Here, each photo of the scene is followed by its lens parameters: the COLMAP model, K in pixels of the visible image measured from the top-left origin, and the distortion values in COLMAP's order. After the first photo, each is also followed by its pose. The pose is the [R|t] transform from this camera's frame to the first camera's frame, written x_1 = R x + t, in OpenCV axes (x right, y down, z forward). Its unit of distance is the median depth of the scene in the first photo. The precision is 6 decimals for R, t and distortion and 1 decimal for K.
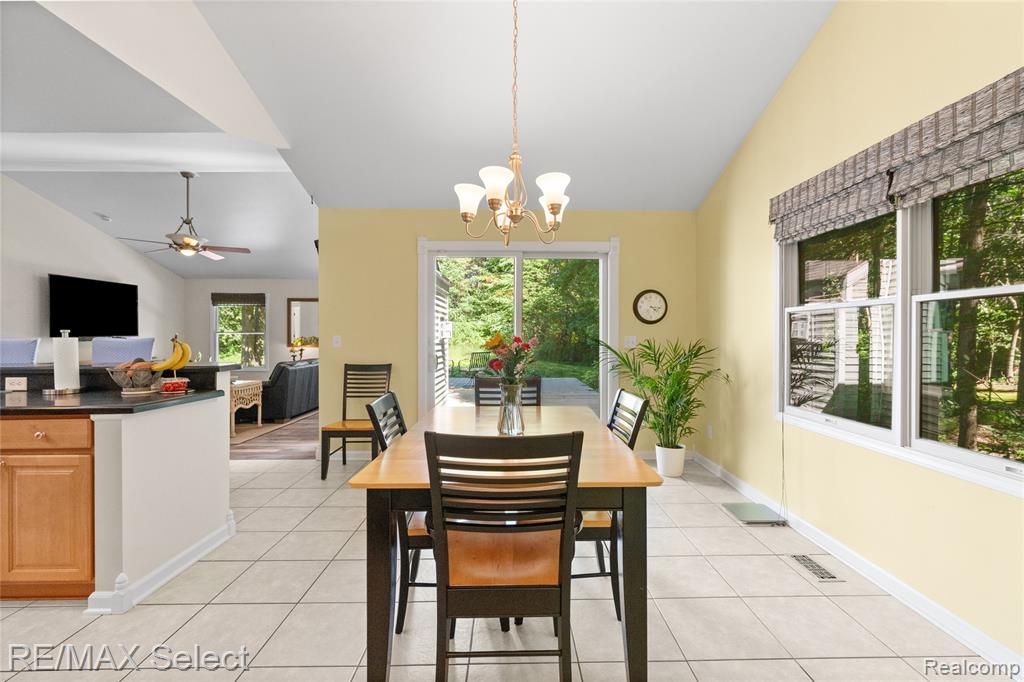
lens RADIAL K [[463.9, 0, 520.0], [0, 463.9, 336.5], [0, 0, 1]] dist [-0.011523, 0.004897]
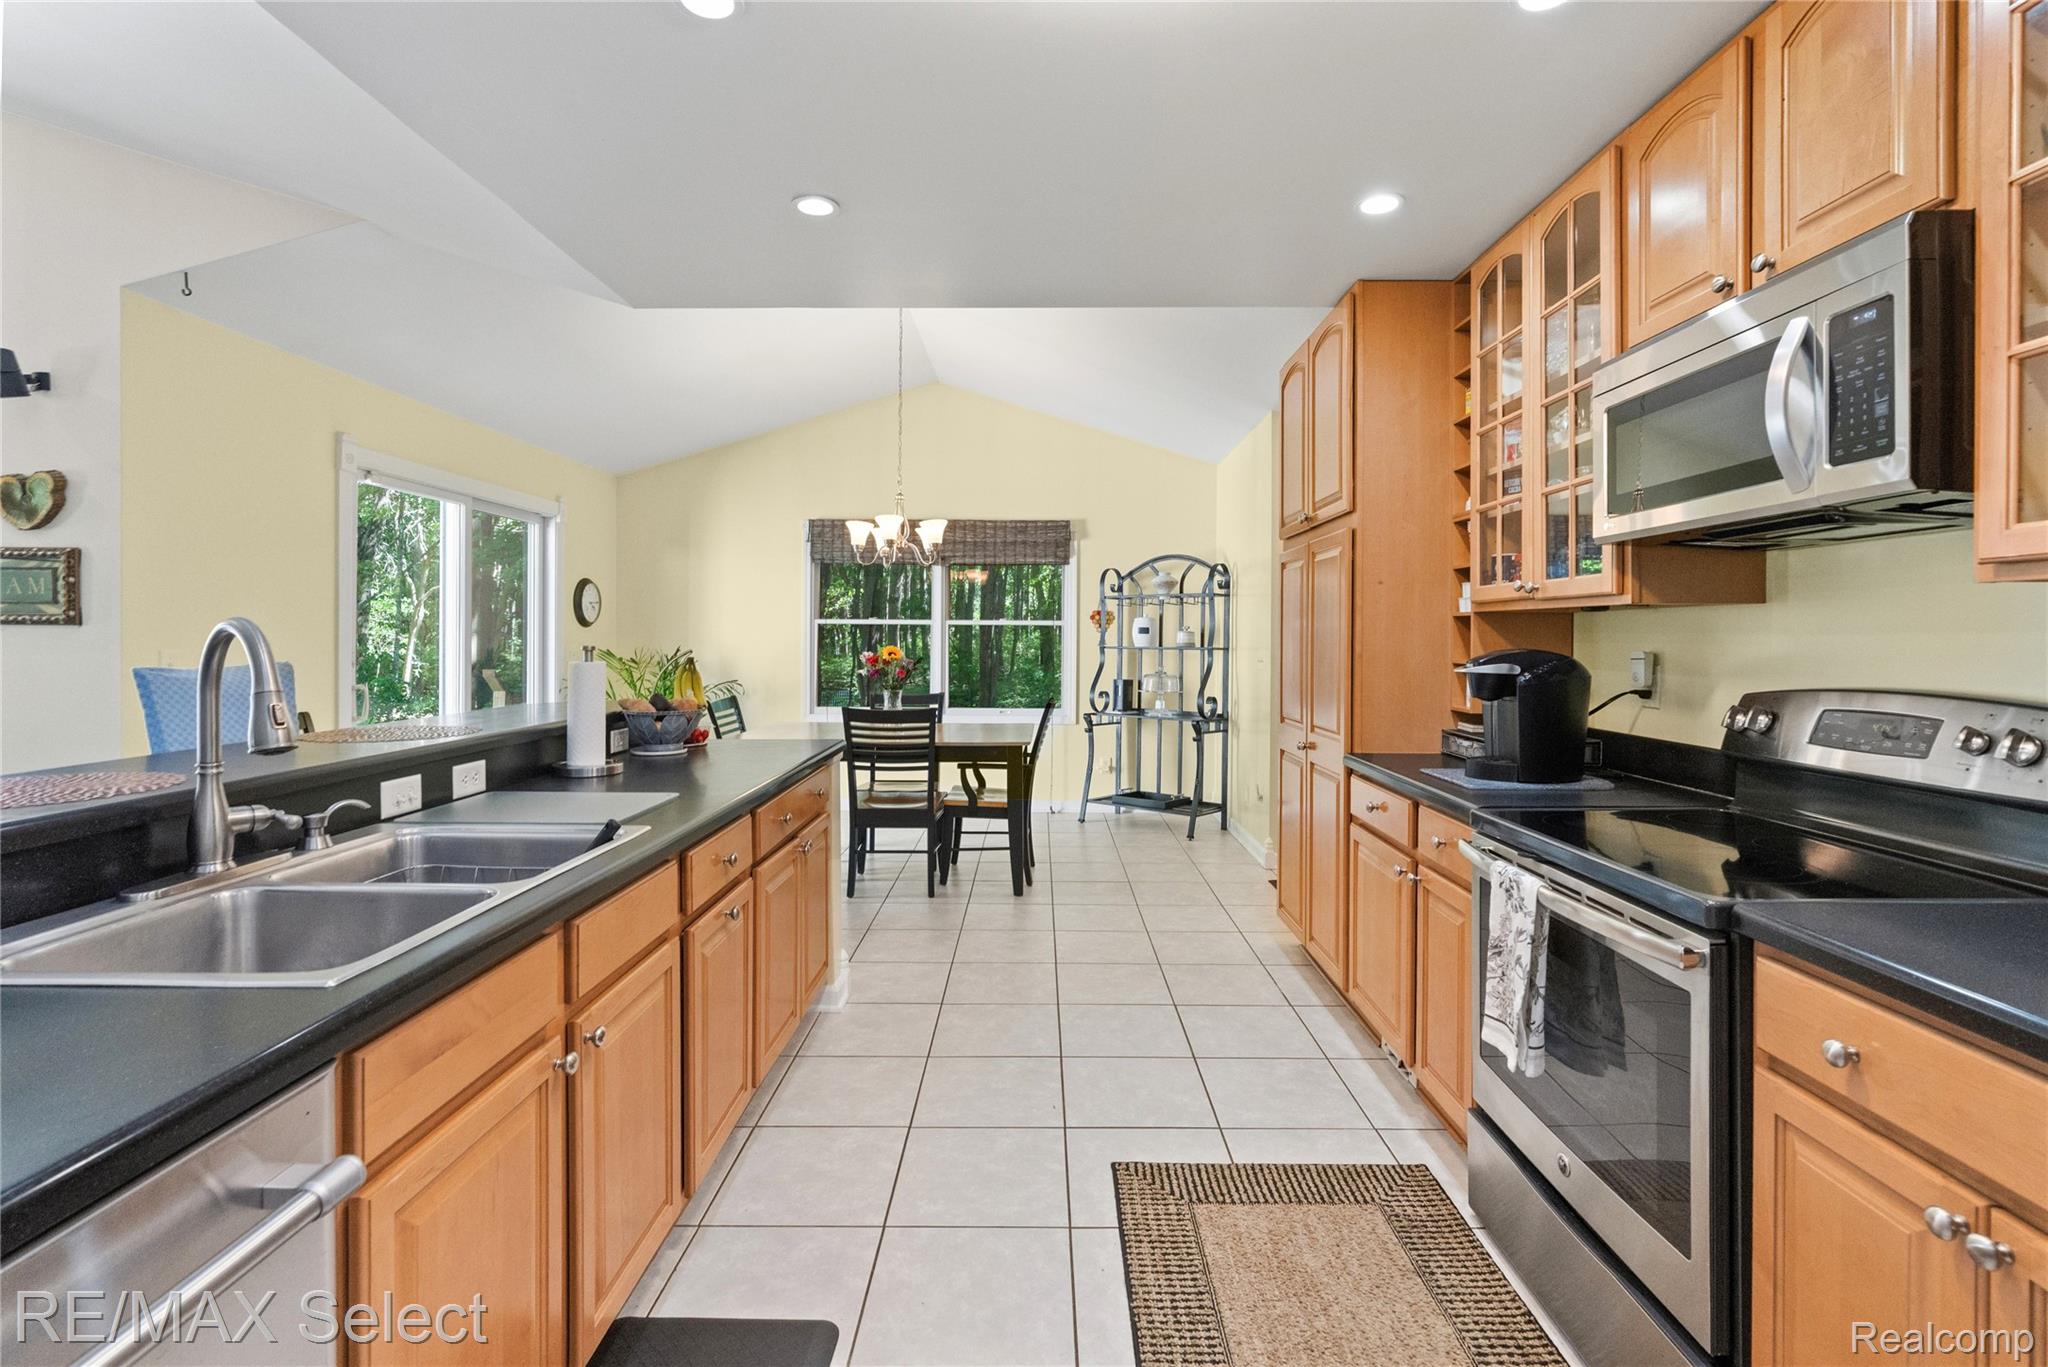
lens RADIAL K [[927.8, 0, 1041.2], [0, 927.8, 638.6], [0, 0, 1]] dist [-0.011523, 0.004897]
pose [[0.009305, 0.000605, 0.999957, -0.815960], [-0.003703, 0.999993, -0.000570, -0.008808], [-0.999950, -0.003698, 0.009307, 0.208497]]
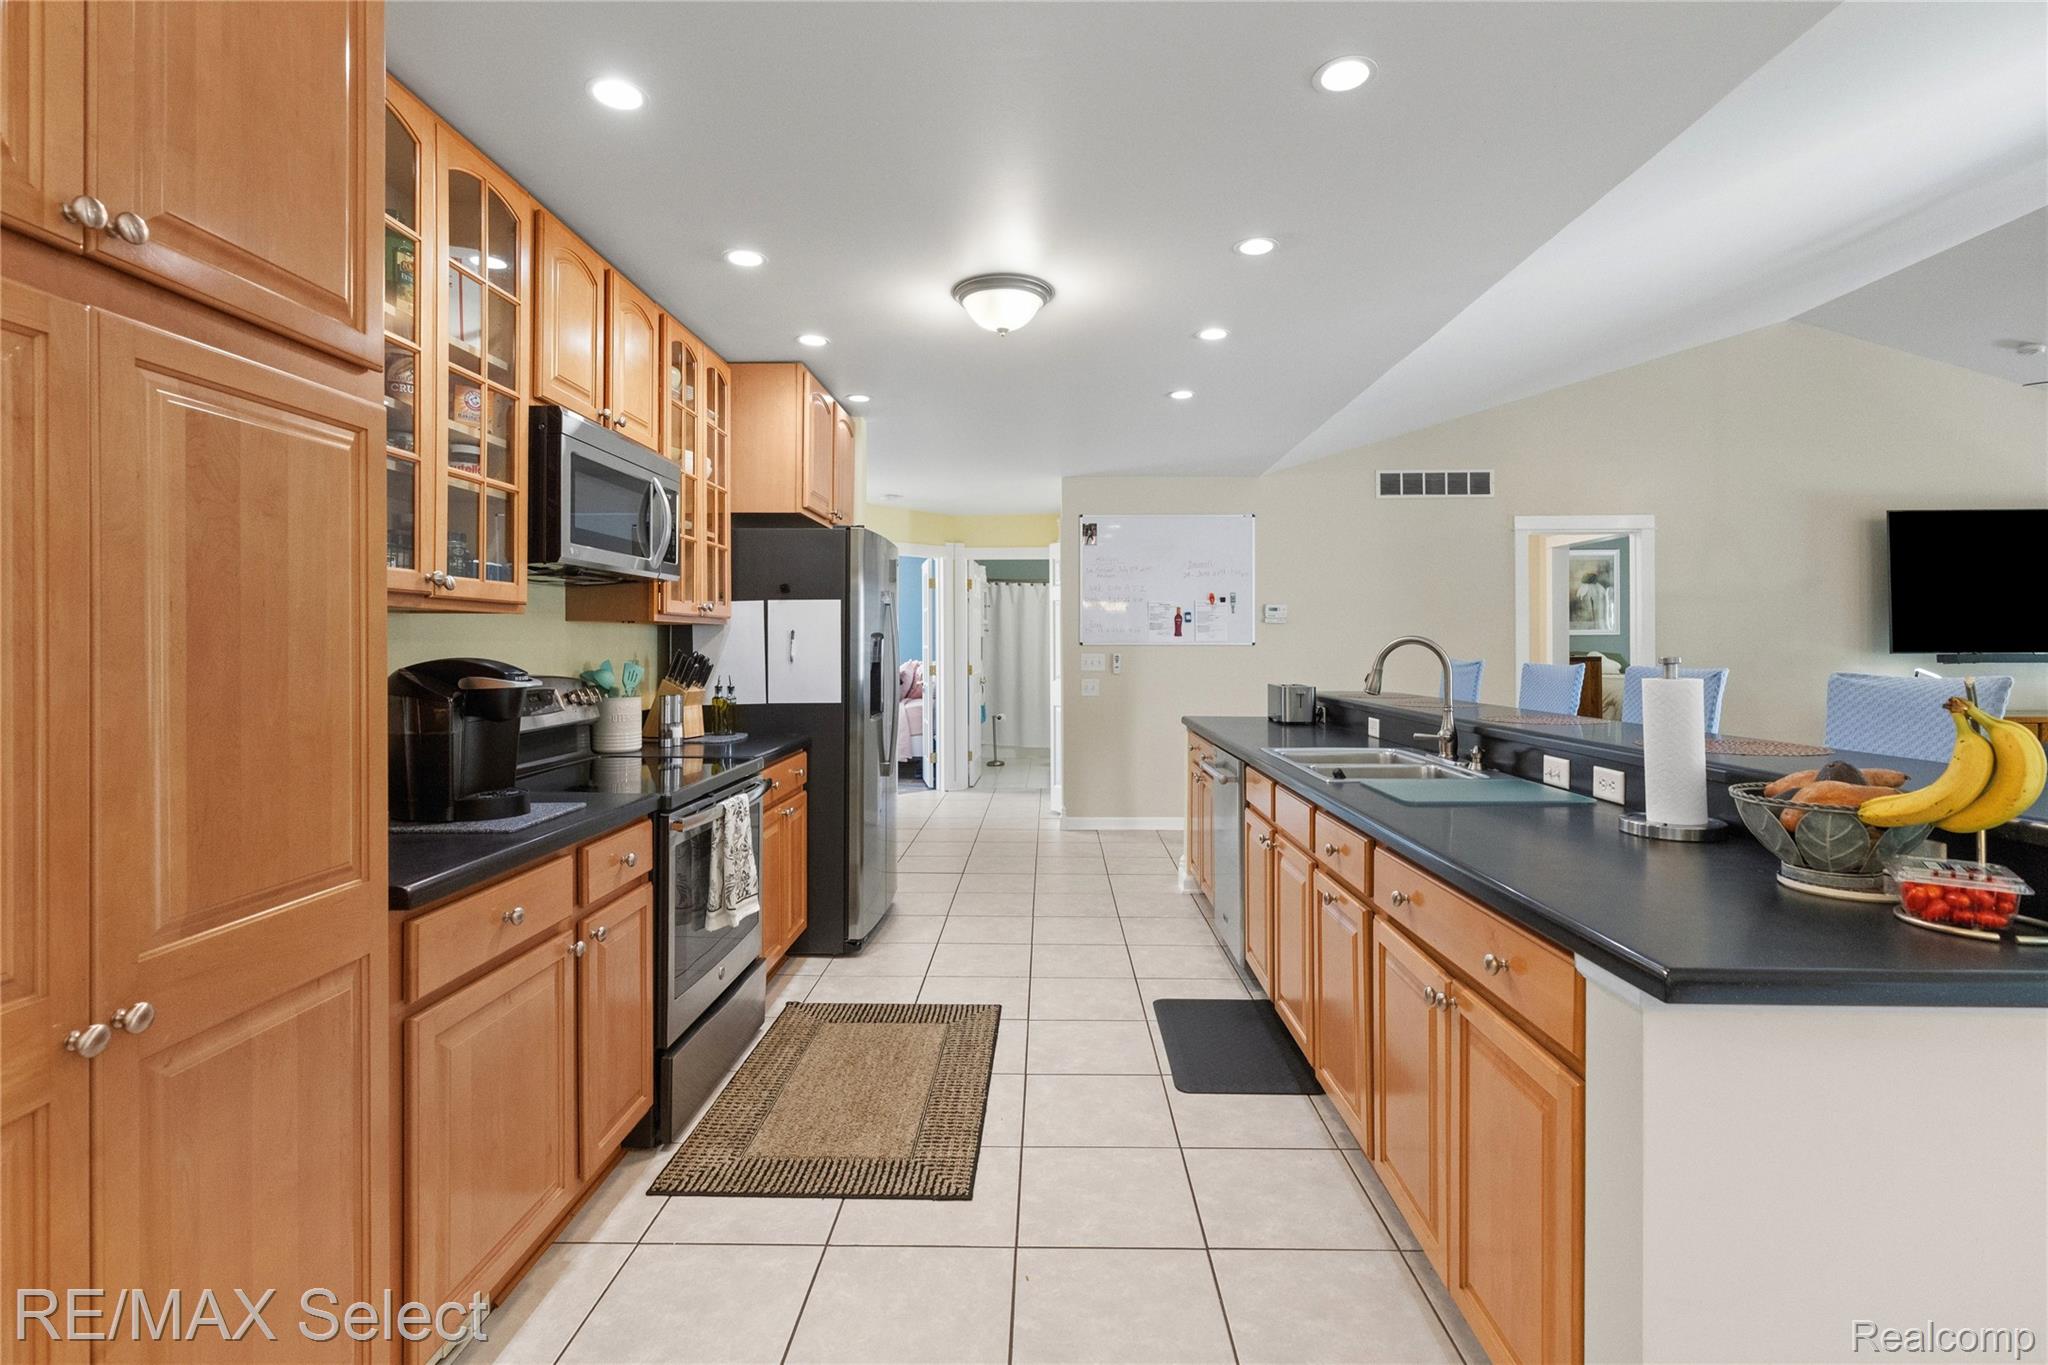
lens RADIAL K [[927.8, 0, 1031.2], [0, 927.8, 641.9], [0, 0, 1]] dist [-0.011523, 0.004897]
pose [[-0.036308, 0.001063, -0.999340, -0.103909], [0.002112, 0.999997, 0.000987, -0.011174], [0.999338, -0.002075, -0.036310, 0.218810]]
